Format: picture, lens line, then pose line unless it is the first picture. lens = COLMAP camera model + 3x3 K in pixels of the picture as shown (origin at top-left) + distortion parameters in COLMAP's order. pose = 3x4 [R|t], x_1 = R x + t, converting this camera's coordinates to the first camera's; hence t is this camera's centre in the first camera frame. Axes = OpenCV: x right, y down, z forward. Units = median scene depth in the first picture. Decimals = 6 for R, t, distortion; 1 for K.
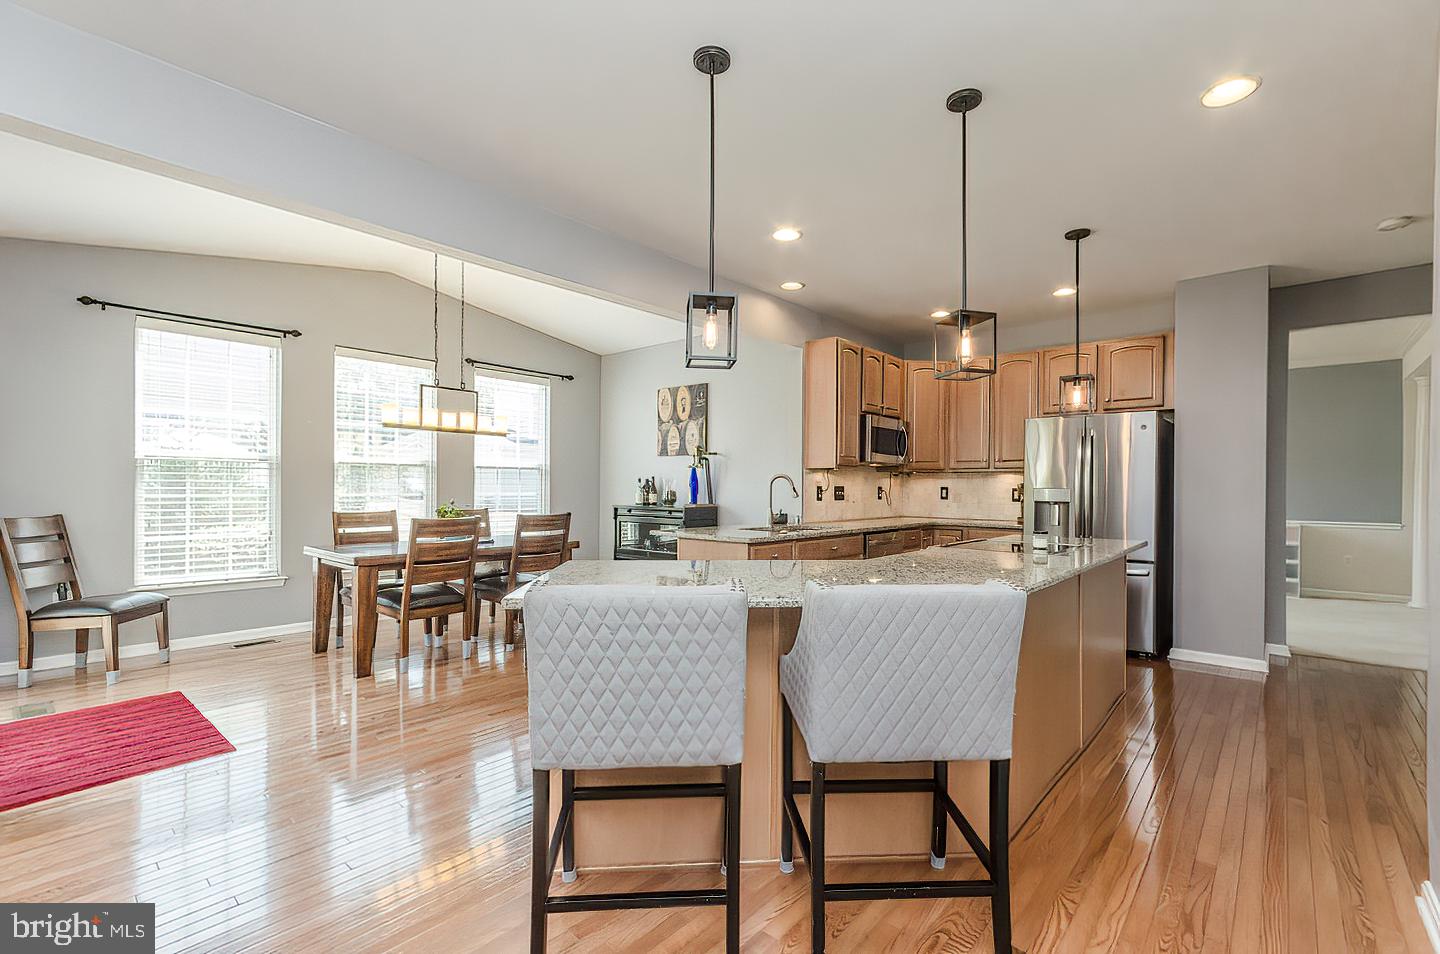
lens RADIAL K [[642.6, 0, 741.9], [0, 642.6, 490.0], [0, 0, 1]] dist [0.006821, 0.000684]
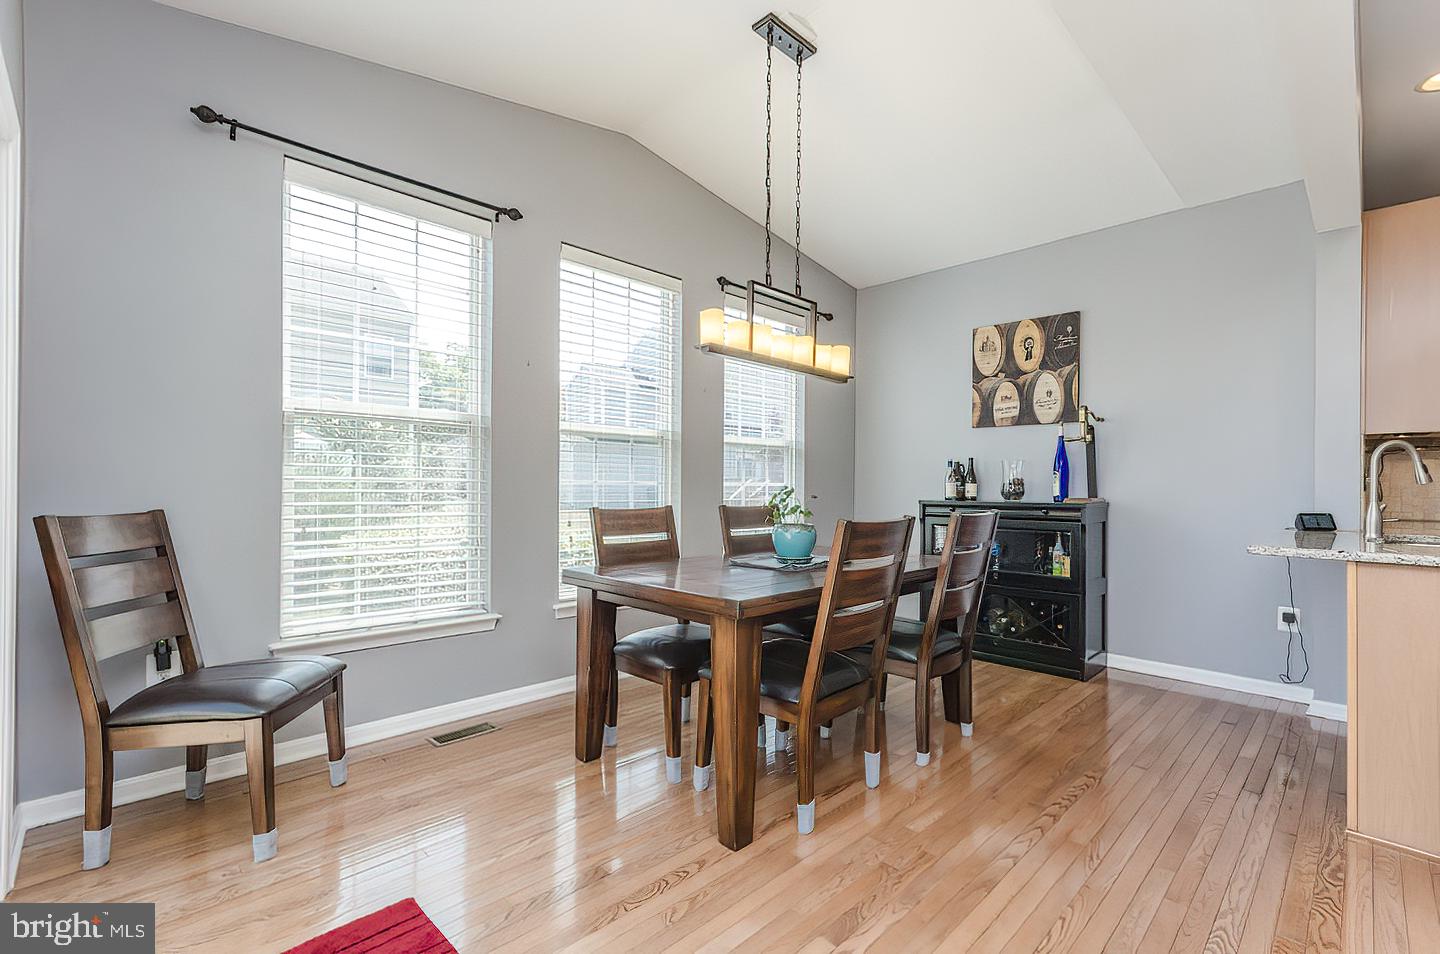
lens RADIAL K [[642.6, 0, 727.6], [0, 642.6, 488.5], [0, 0, 1]] dist [0.006821, 0.000684]
pose [[0.997667, -0.001495, -0.068251, -0.400766], [0.000995, 0.999972, -0.007362, 0.017986], [0.068260, 0.007277, 0.997641, 0.365440]]
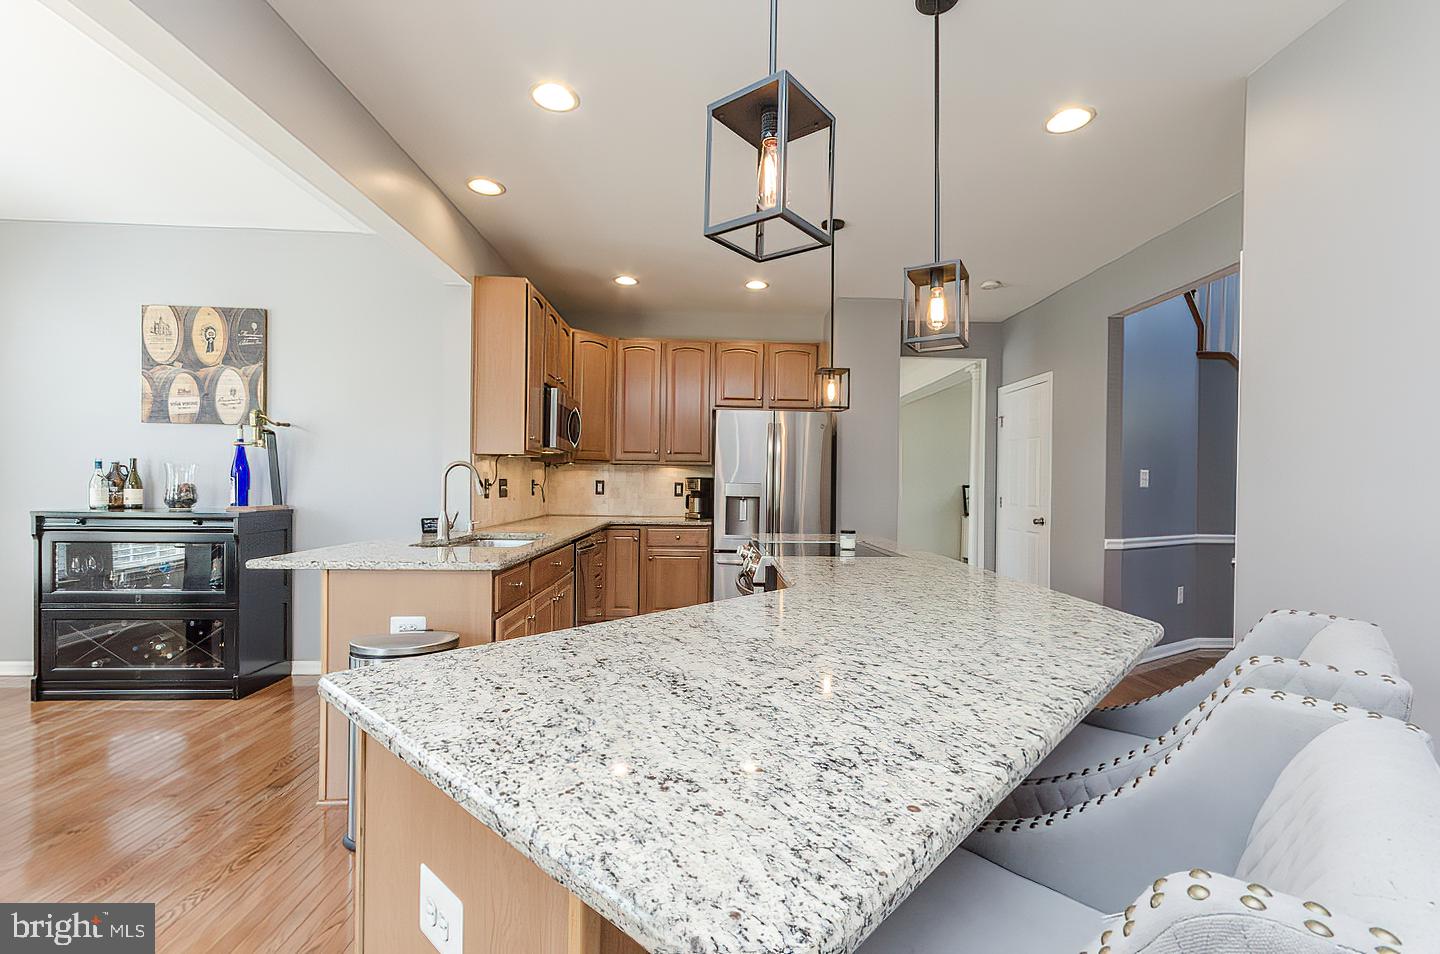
lens RADIAL K [[642.6, 0, 744.8], [0, 642.6, 486.4], [0, 0, 1]] dist [0.006821, 0.000684]
pose [[0.728342, -0.000408, 0.685213, -0.158369], [-0.006147, 0.999956, 0.007129, -0.004190], [-0.685186, -0.009405, 0.728308, 0.257268]]
